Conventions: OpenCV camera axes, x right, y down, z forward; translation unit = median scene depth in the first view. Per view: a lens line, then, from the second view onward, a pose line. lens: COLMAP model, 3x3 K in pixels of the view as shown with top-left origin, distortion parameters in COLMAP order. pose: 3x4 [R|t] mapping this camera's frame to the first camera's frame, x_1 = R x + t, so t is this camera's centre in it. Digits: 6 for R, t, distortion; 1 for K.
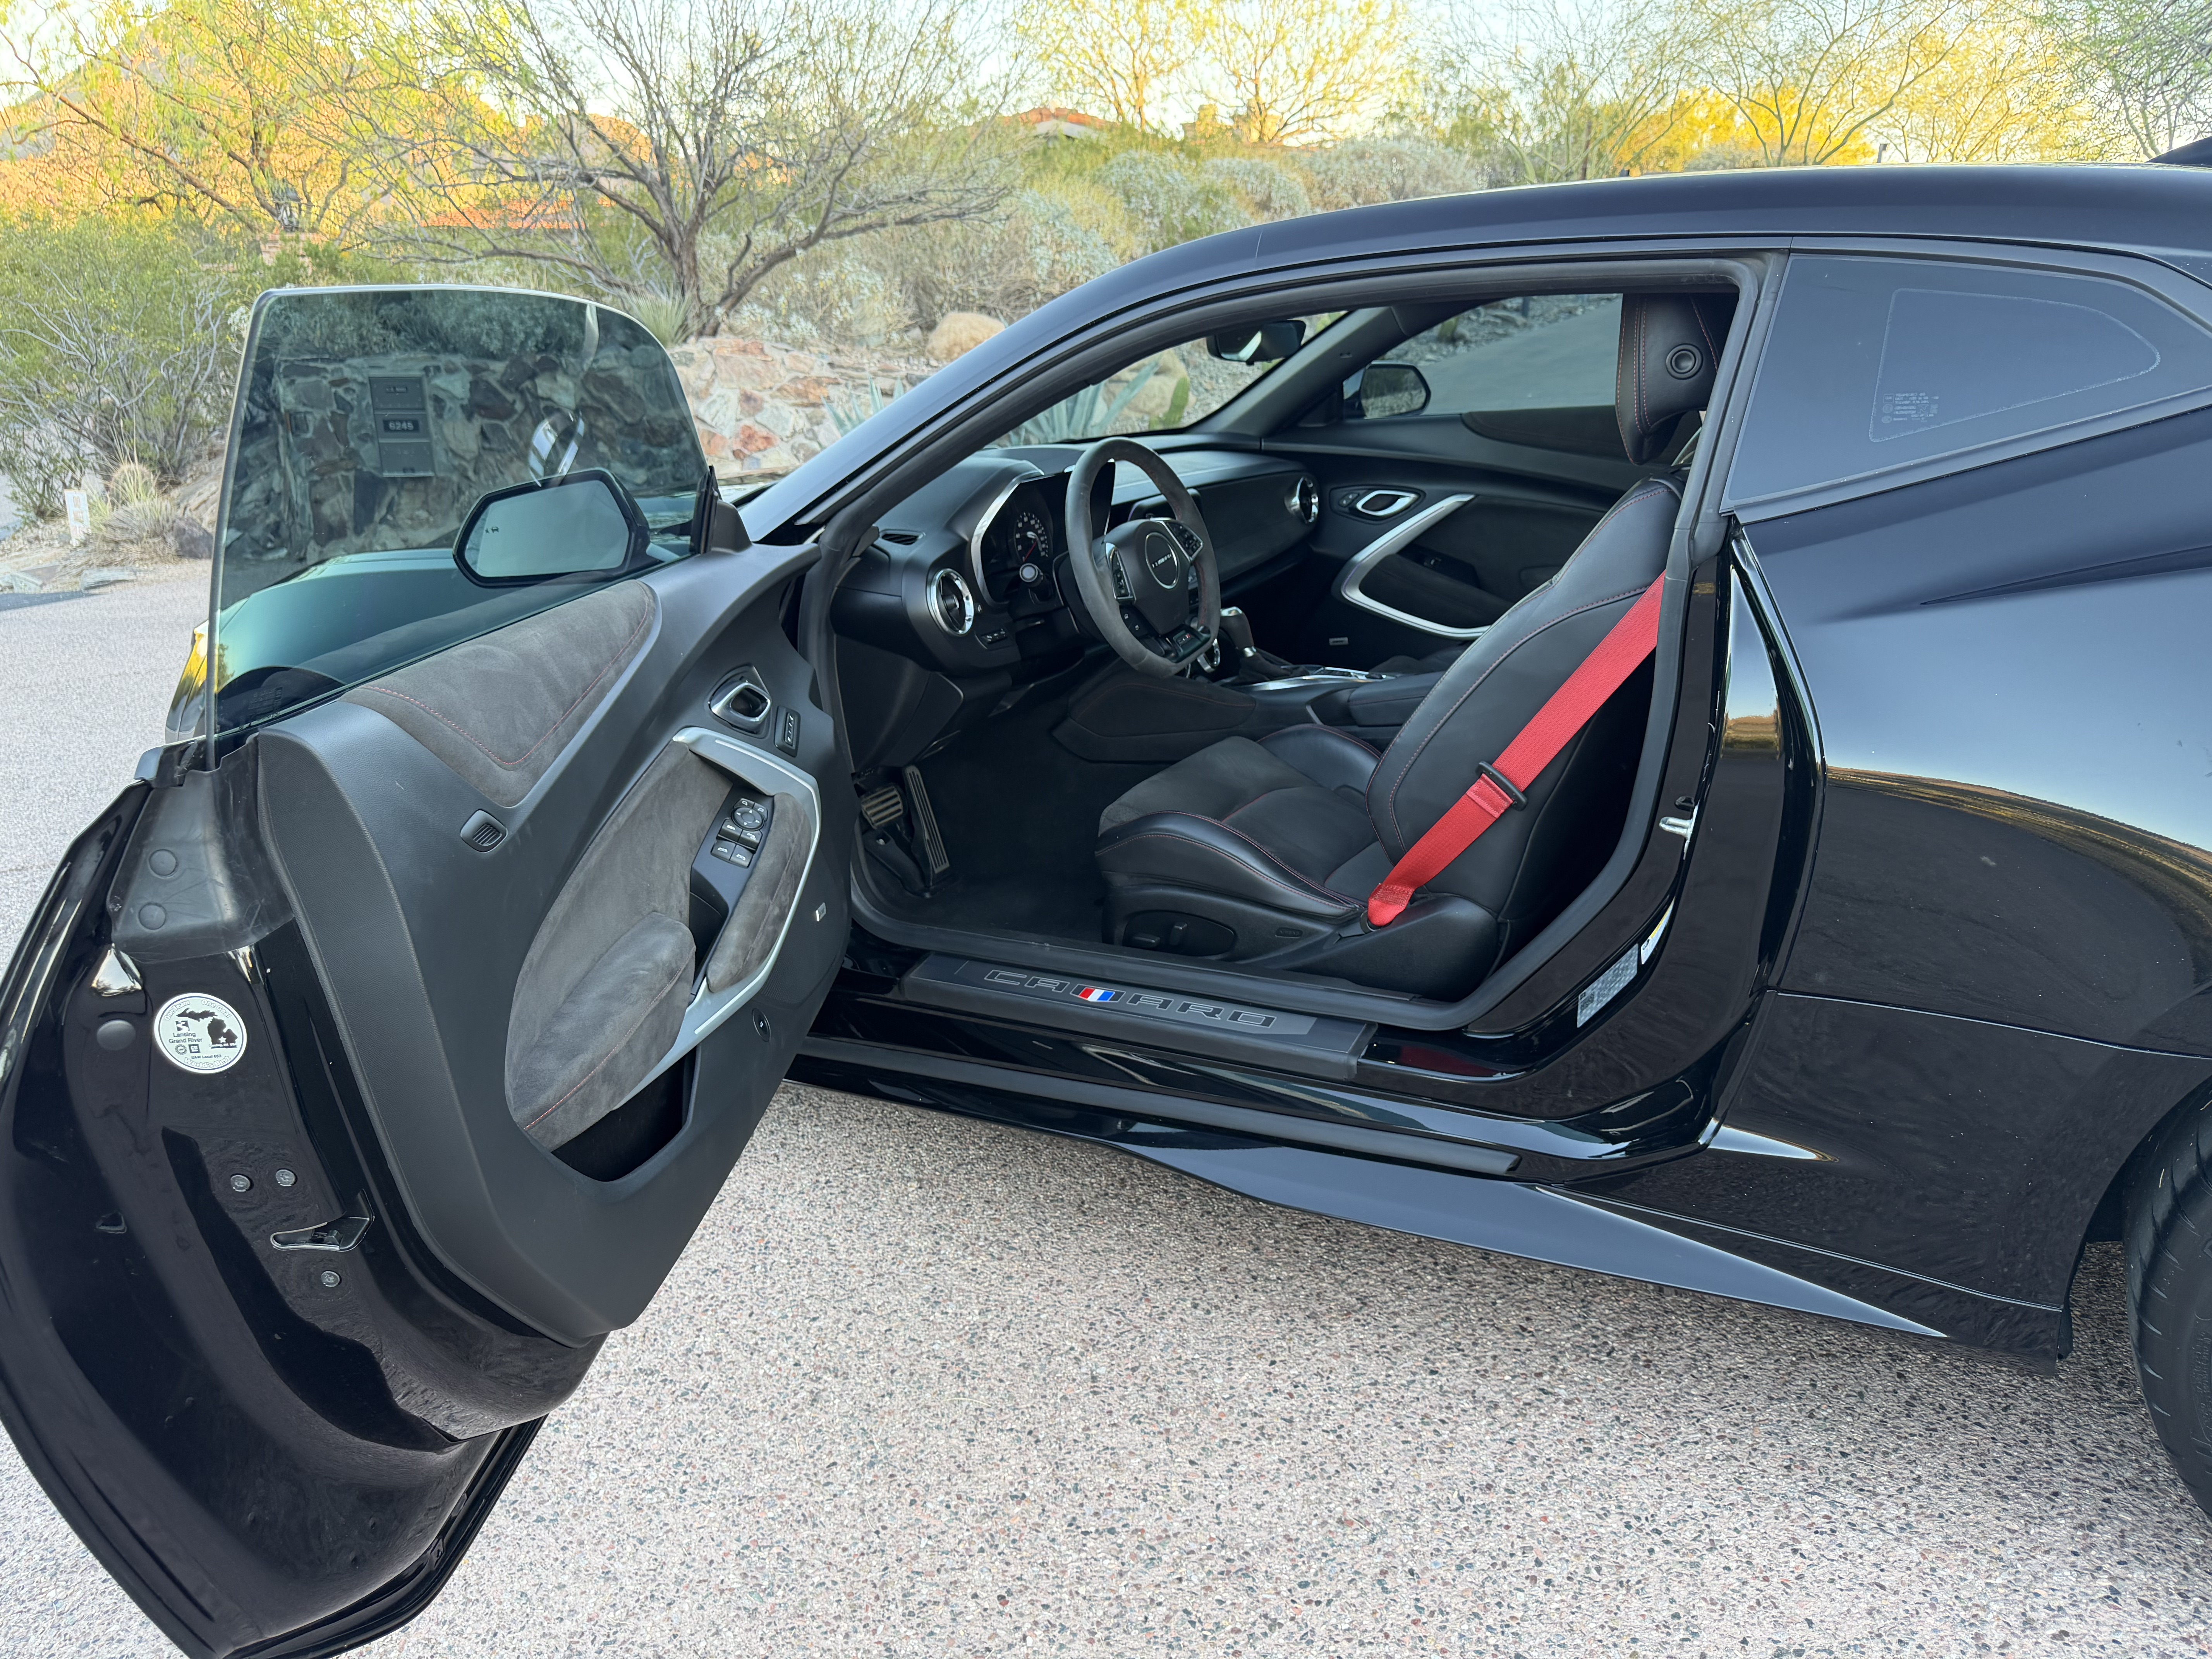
lens RADIAL K [[1609.0, 0, 1101.3], [0, 1609.0, 834.9], [0, 0, 1]] dist [0.025927, -0.051253]
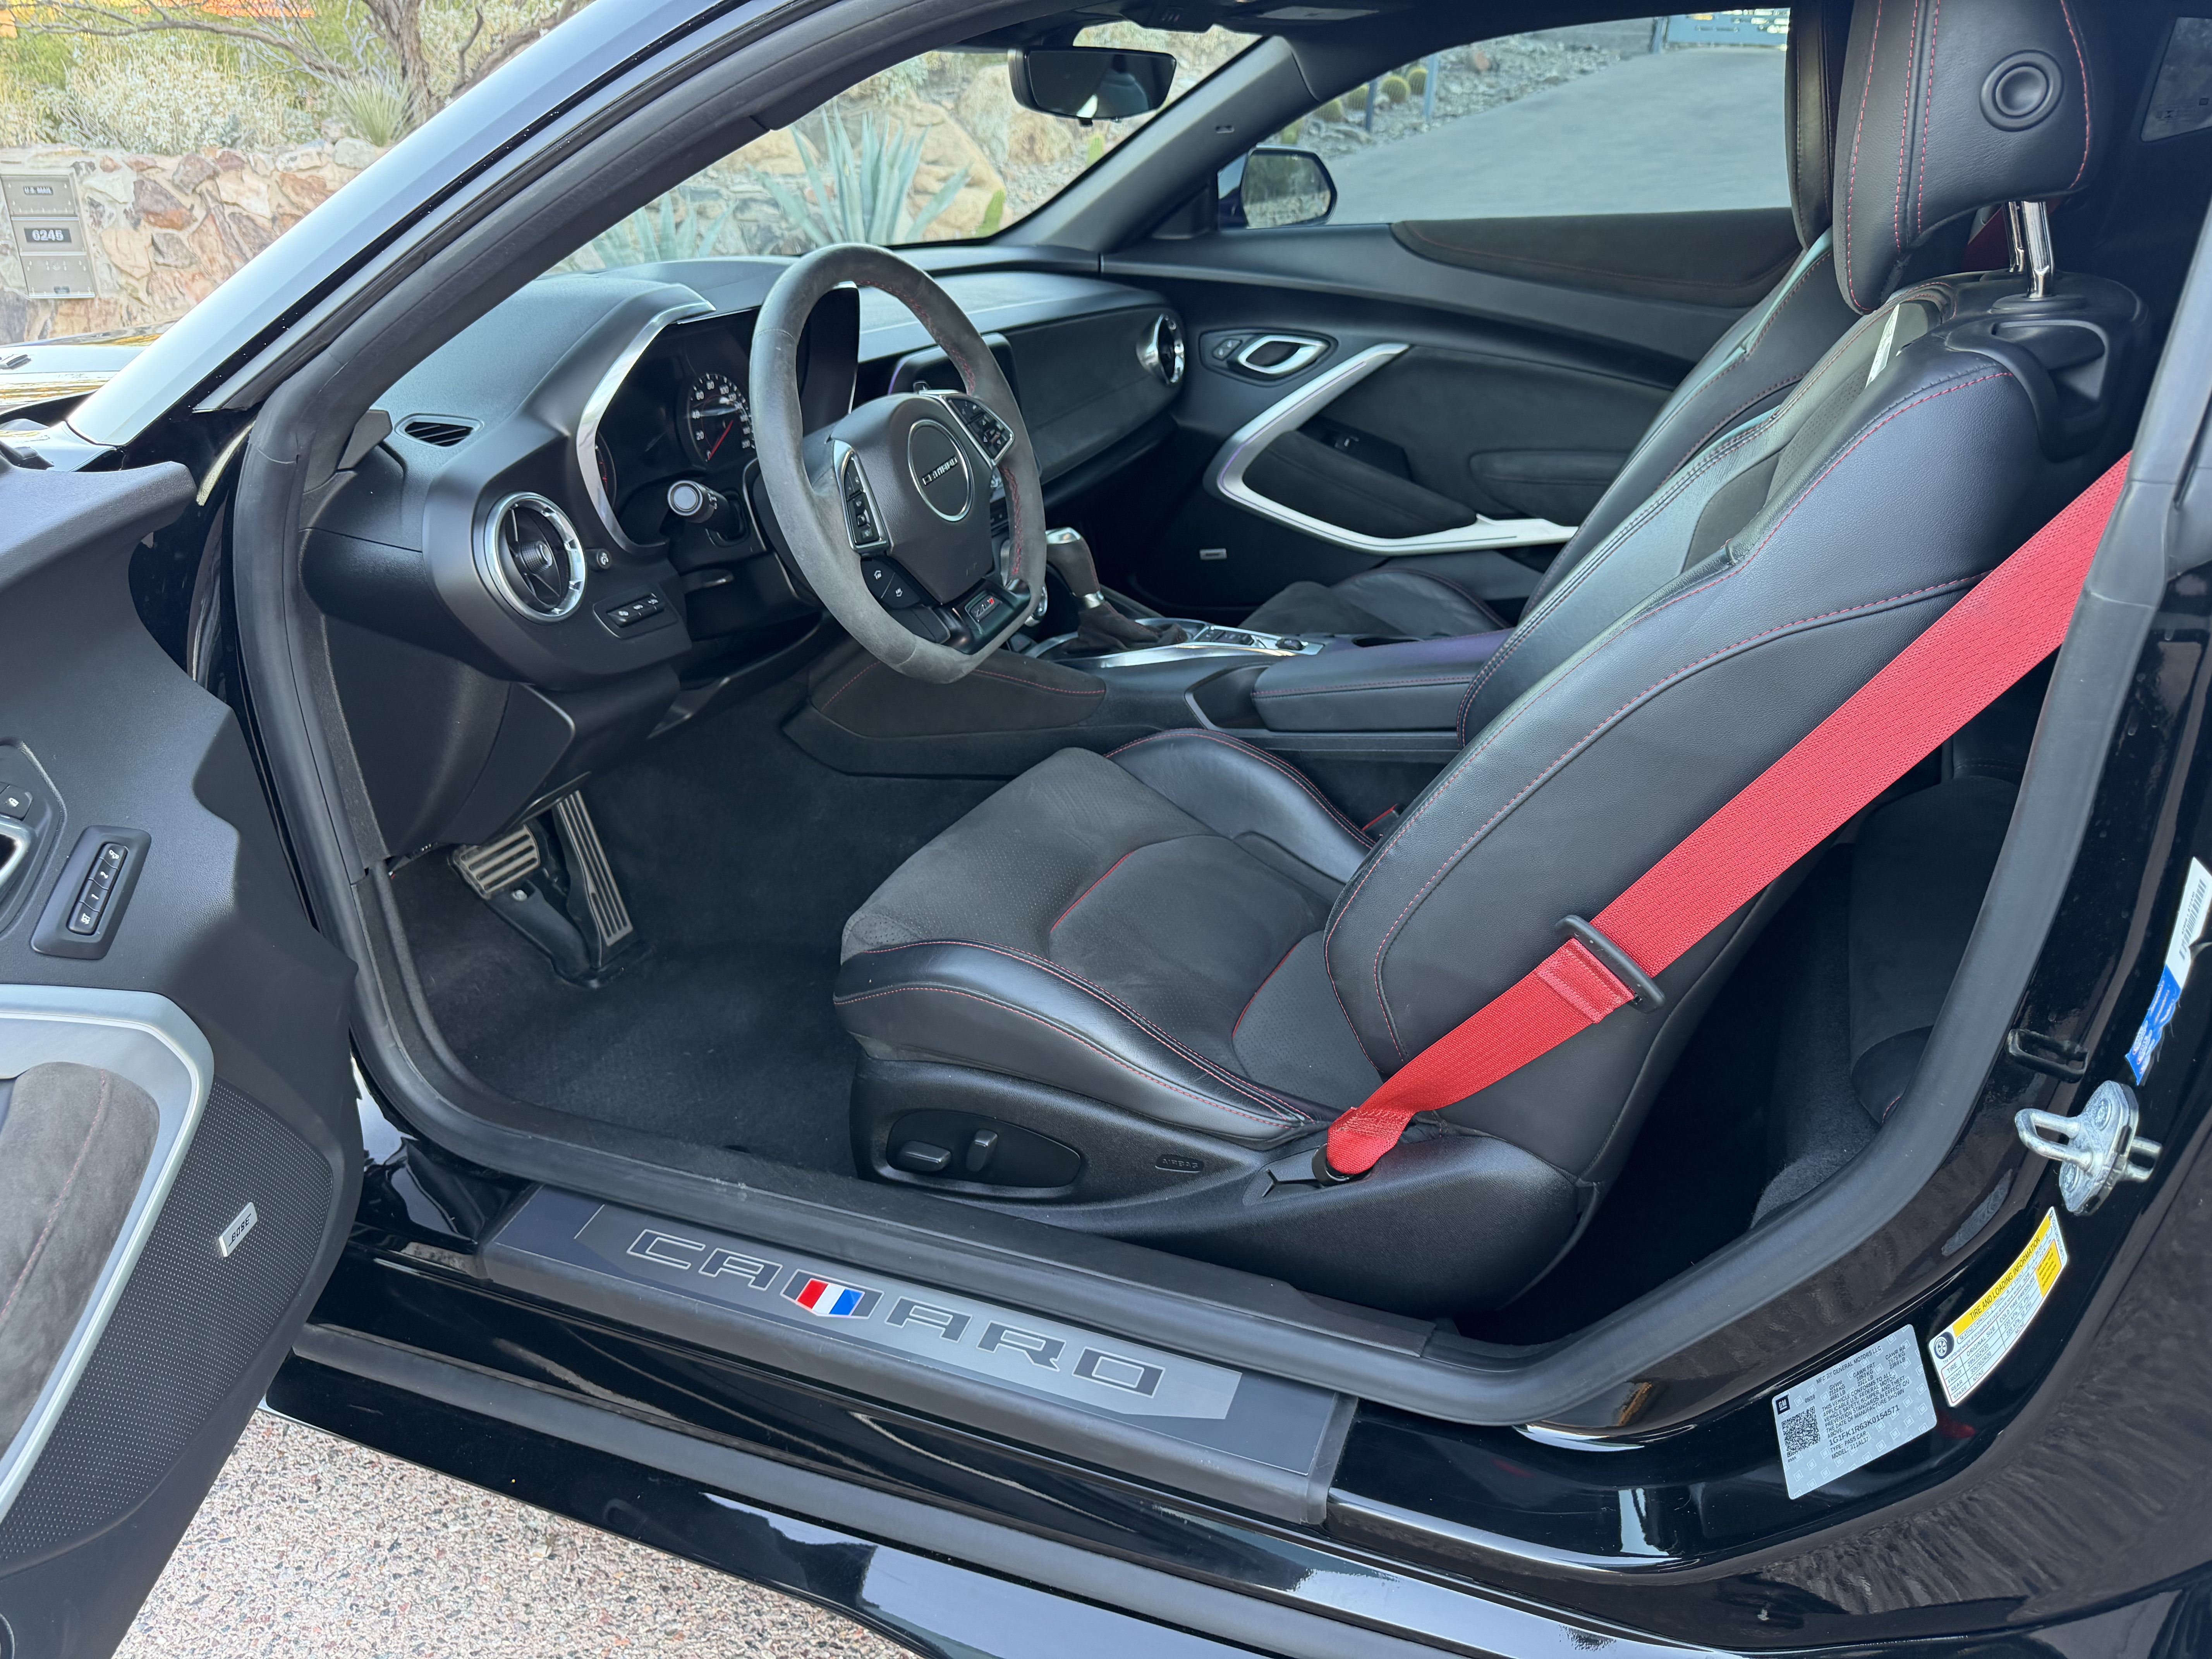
lens RADIAL K [[1609.0, 0, 1120.8], [0, 1609.0, 819.0], [0, 0, 1]] dist [0.025927, -0.051253]
pose [[0.992917, -0.025862, 0.115957, 0.022298], [0.015351, 0.995765, 0.090640, -0.068492], [-0.117810, -0.088218, 0.989110, 0.293644]]
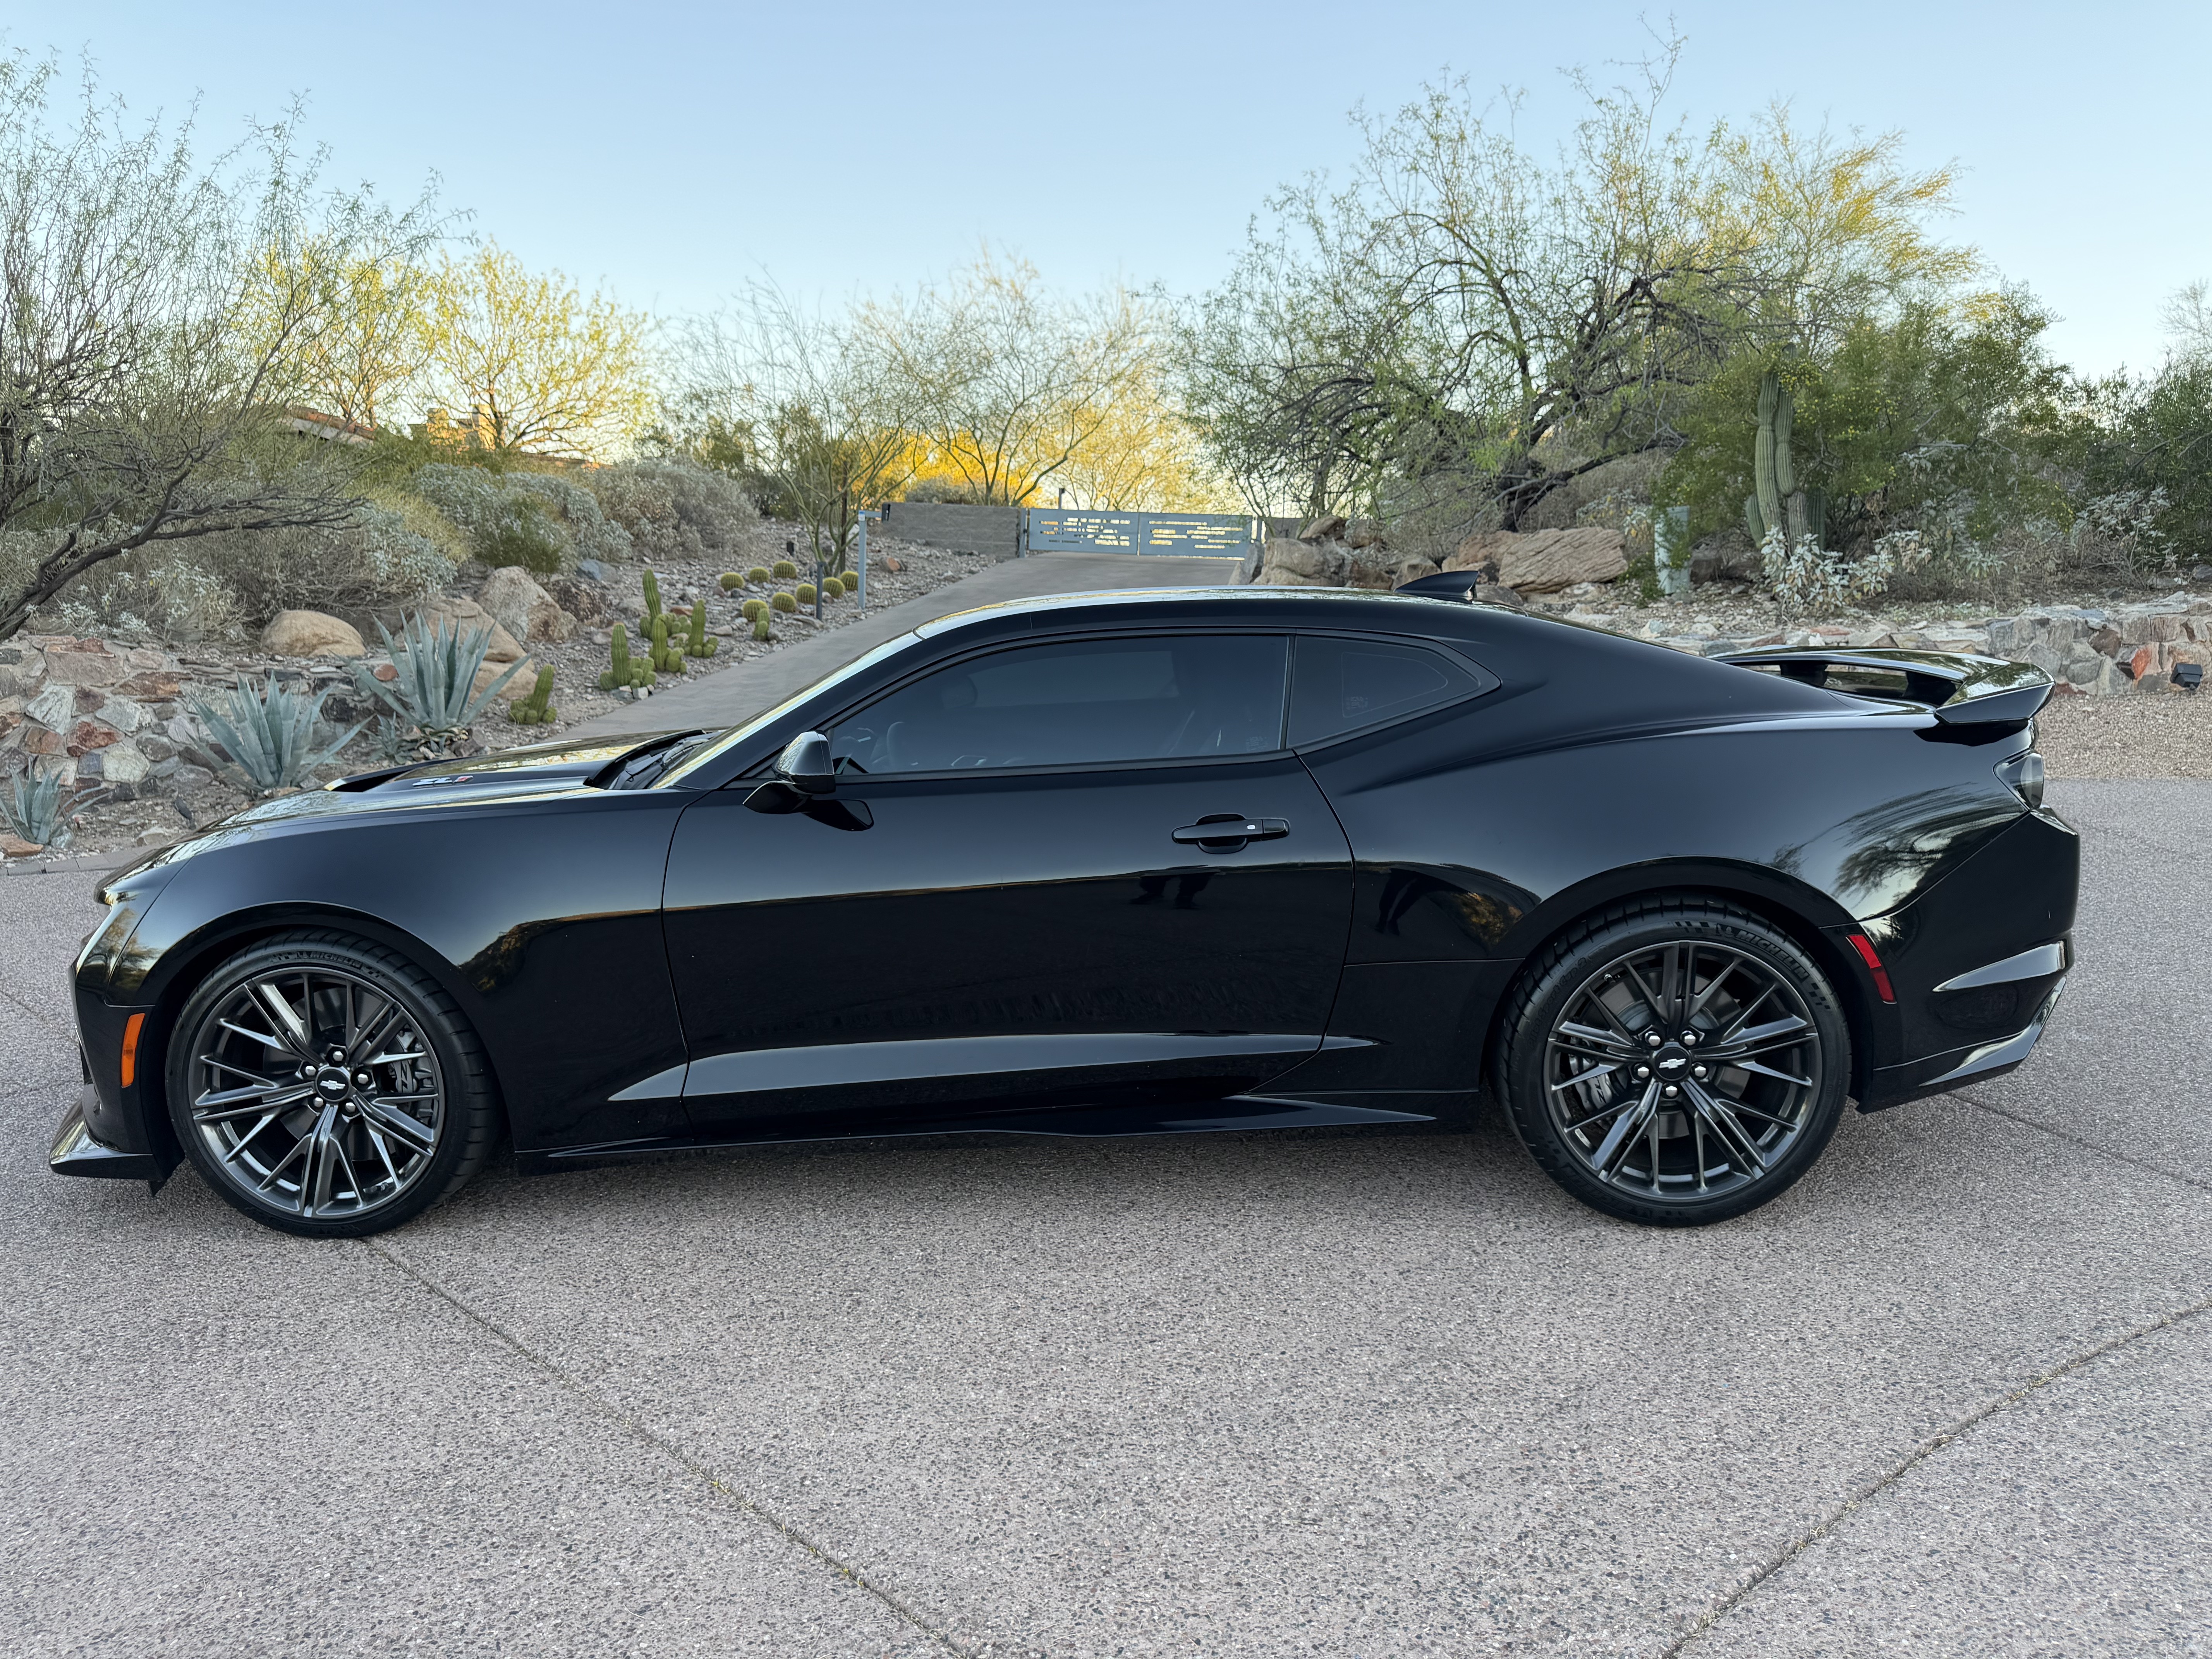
lens RADIAL K [[1609.0, 0, 1113.9], [0, 1609.0, 842.4], [0, 0, 1]] dist [0.025927, -0.051253]
pose [[0.885298, -0.051868, 0.462123, -0.403547], [0.127364, 0.982806, -0.133685, 0.084160], [-0.447244, 0.177208, 0.876681, -0.374054]]
